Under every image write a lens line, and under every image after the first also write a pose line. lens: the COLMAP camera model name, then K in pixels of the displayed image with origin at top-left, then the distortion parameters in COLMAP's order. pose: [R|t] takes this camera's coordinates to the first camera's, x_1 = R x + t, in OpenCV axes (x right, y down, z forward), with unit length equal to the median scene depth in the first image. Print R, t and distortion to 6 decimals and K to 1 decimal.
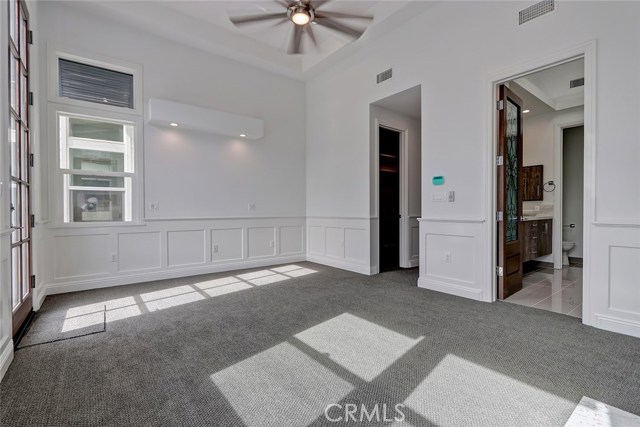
lens RADIAL K [[300.3, 0, 317.2], [0, 300.3, 211.5], [0, 0, 1]] dist [0.000561, 0.000019]
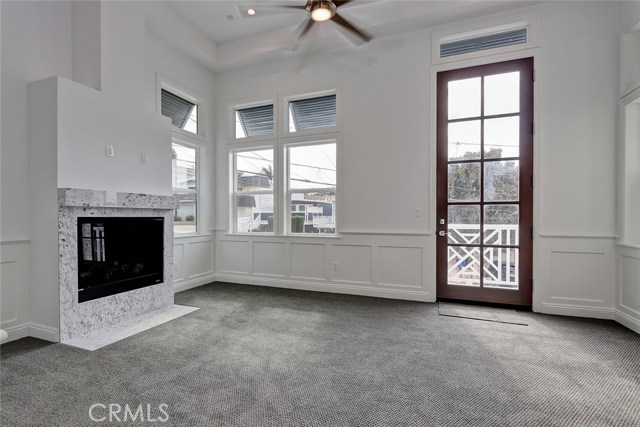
lens RADIAL K [[293.2, 0, 313.5], [0, 293.2, 213.4], [0, 0, 1]] dist [0.000373, -0.000206]
pose [[-0.859791, -0.002808, -0.510639, 0.351843], [-0.004279, 0.999989, 0.001707, -0.042015], [0.510629, 0.003653, -0.859794, 1.468086]]
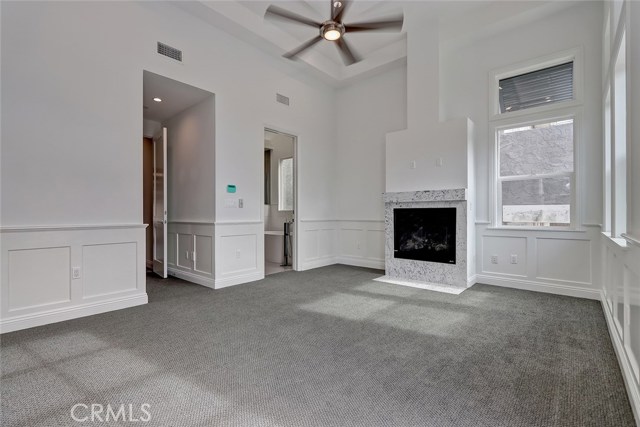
lens RADIAL K [[291.0, 0, 322.9], [0, 291.0, 212.7], [0, 0, 1]] dist [-0.001050, -0.000139]
pose [[-0.209645, 0.012277, 0.977700, -0.876094], [0.013395, 0.999863, -0.009684, 0.003790], [-0.977686, 0.011066, -0.209781, 1.047333]]
